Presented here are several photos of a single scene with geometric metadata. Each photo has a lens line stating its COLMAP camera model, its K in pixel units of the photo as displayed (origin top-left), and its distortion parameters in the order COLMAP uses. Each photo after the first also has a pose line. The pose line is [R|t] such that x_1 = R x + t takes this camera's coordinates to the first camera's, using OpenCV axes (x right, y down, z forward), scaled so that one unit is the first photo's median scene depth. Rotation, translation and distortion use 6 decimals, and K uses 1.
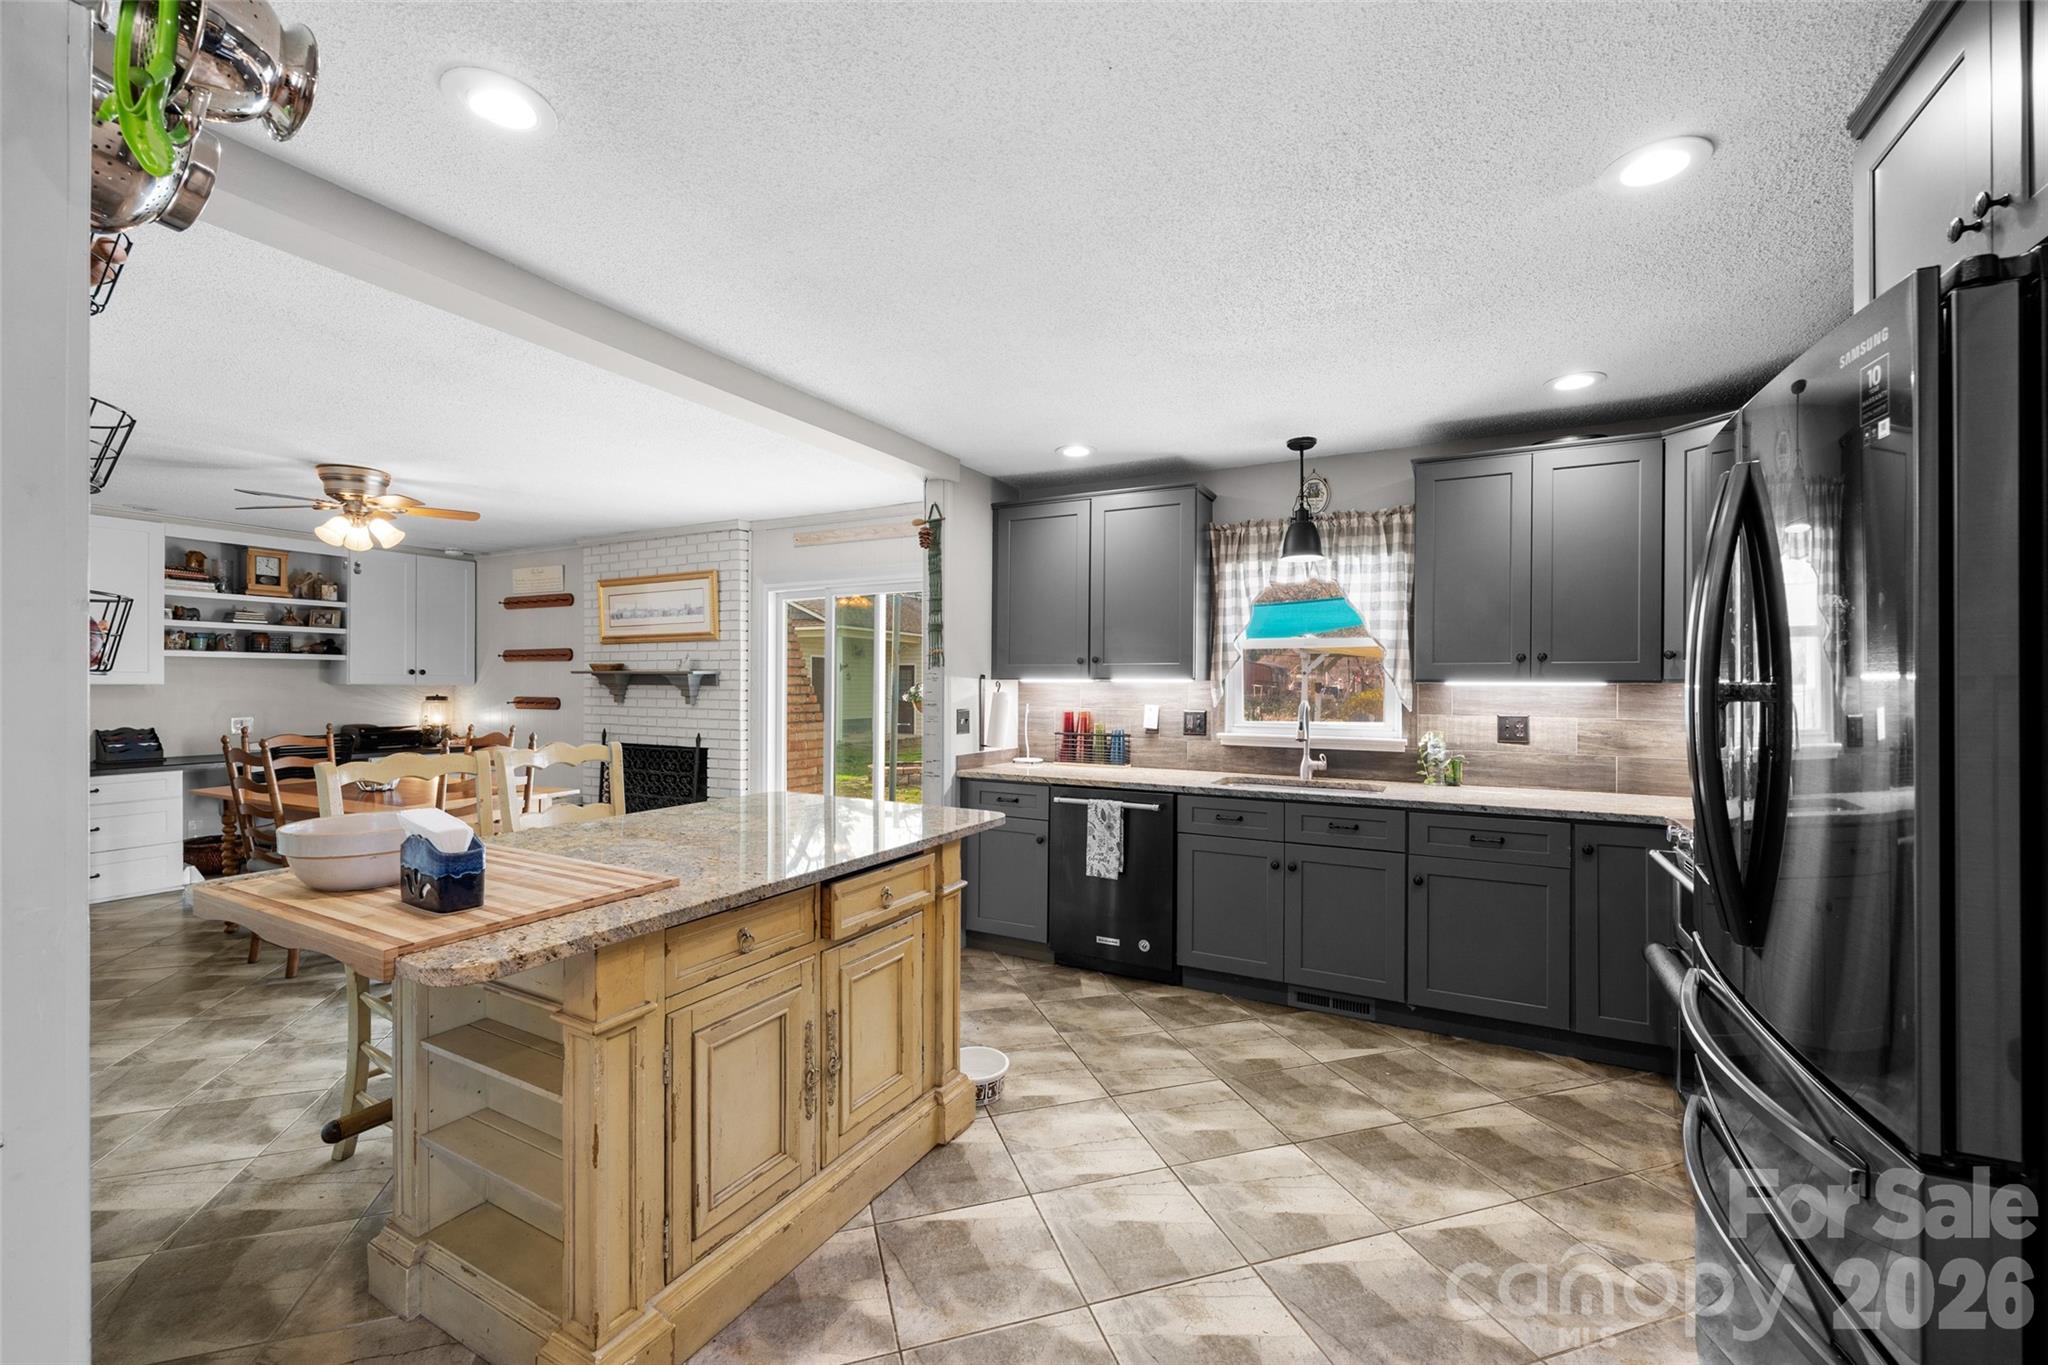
lens RADIAL K [[816.4, 0, 1032.9], [0, 816.4, 687.1], [0, 0, 1]] dist [0.002673, 0.000144]
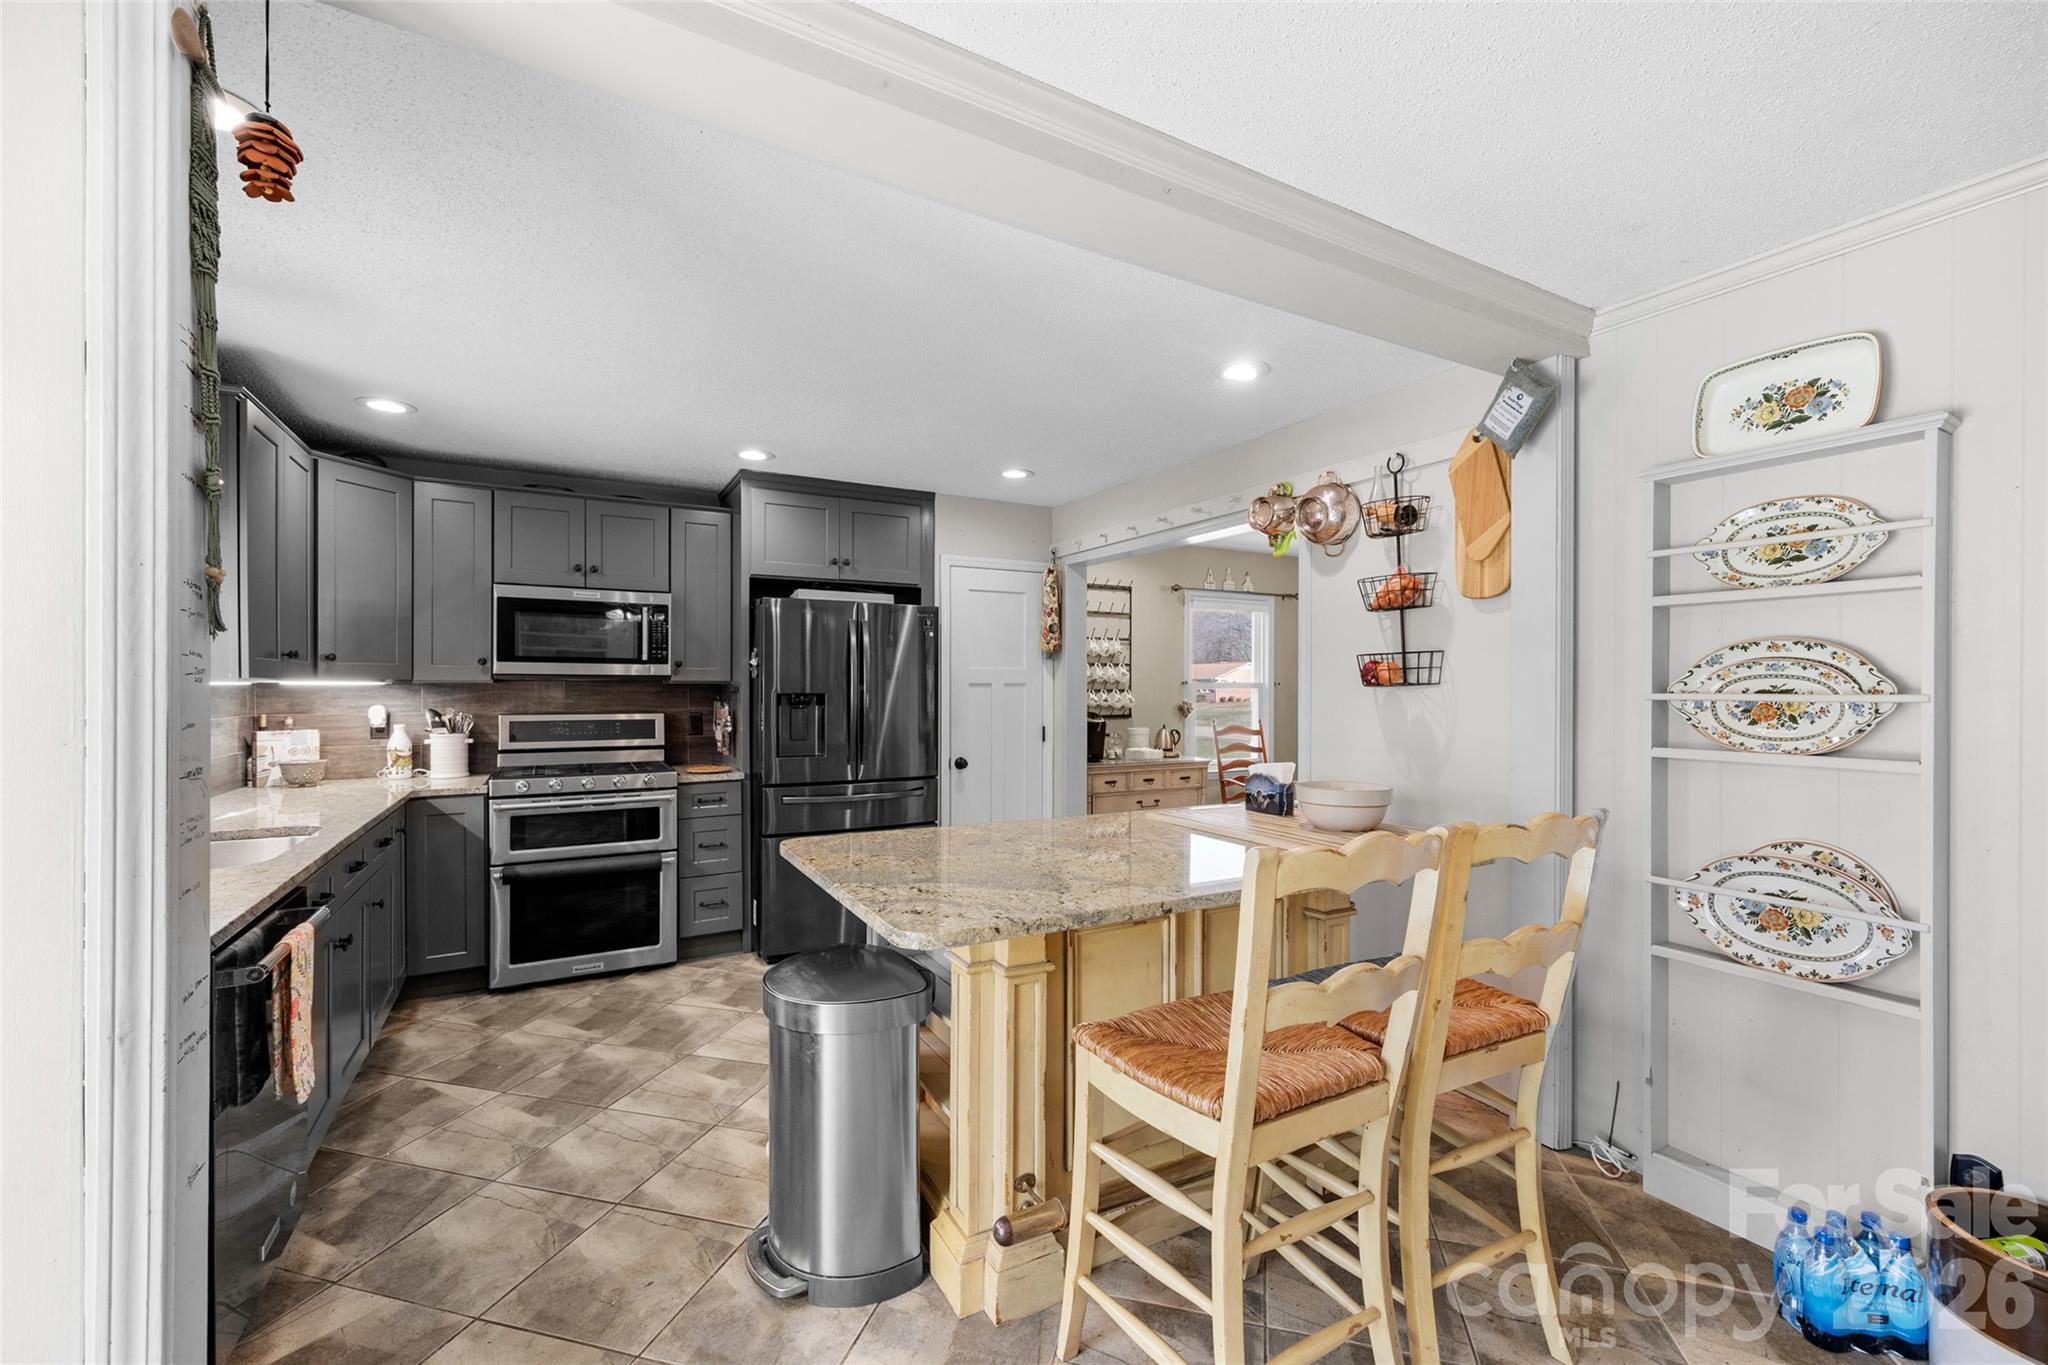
lens RADIAL K [[816.4, 0, 1022.2], [0, 816.4, 684.7], [0, 0, 1]] dist [0.002673, 0.000144]
pose [[-0.827922, -0.002114, 0.560839, -0.554143], [0.000397, 0.999990, 0.004355, -0.005126], [-0.560843, 0.003828, -0.827913, 1.217382]]
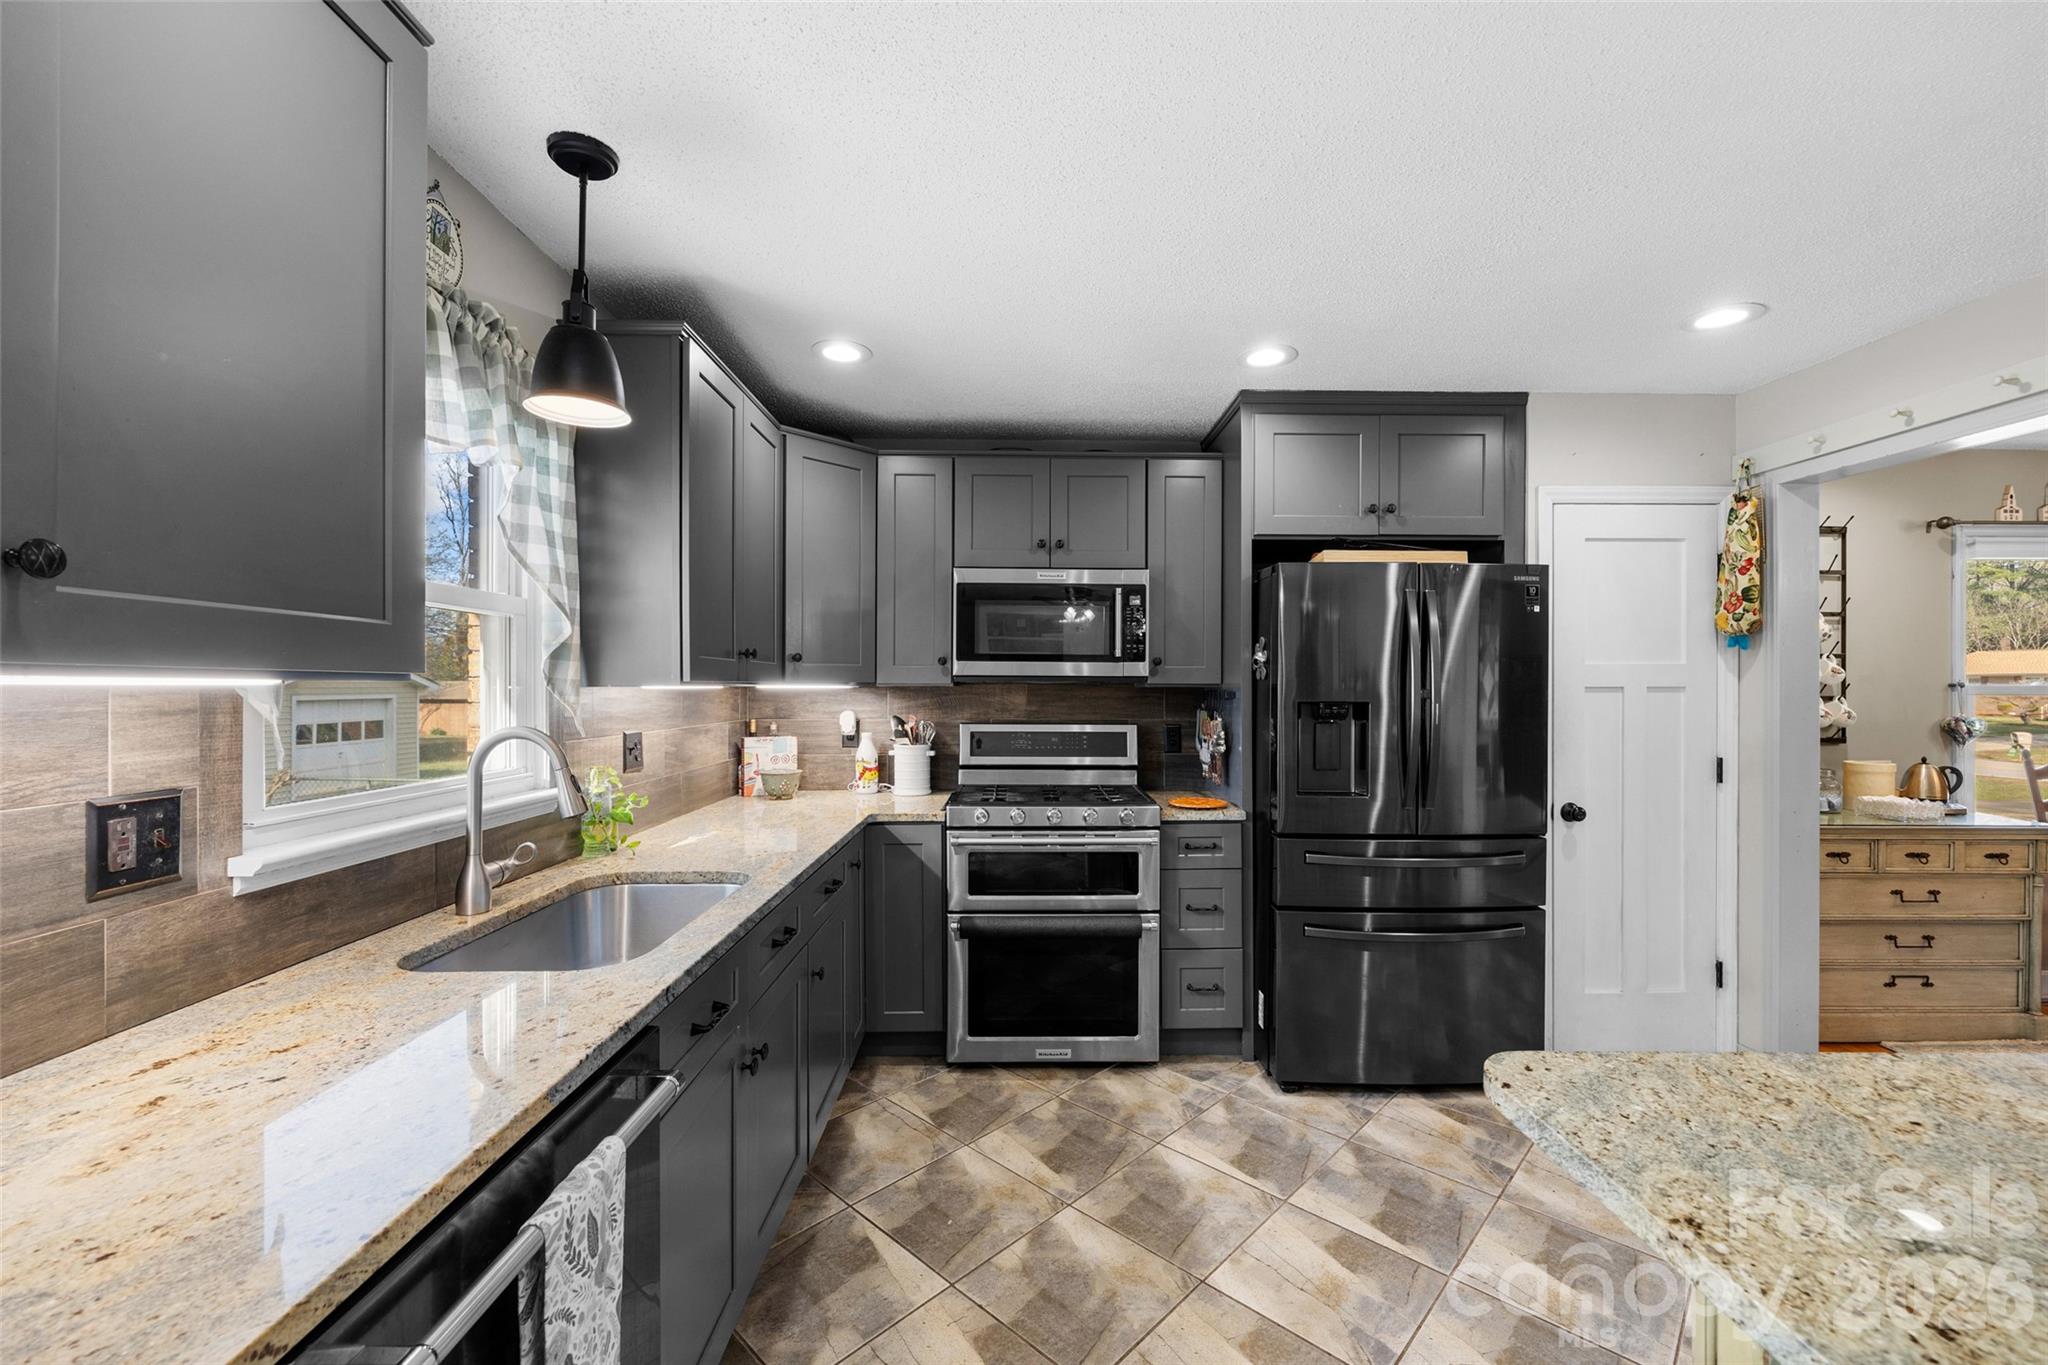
lens RADIAL K [[816.4, 0, 1049.1], [0, 816.4, 682.0], [0, 0, 1]] dist [0.002673, 0.000144]
pose [[-0.475128, 0.002198, 0.879914, -0.207090], [0.001706, 0.999997, -0.001577, -0.006364], [-0.879915, 0.000752, -0.475130, 1.047061]]
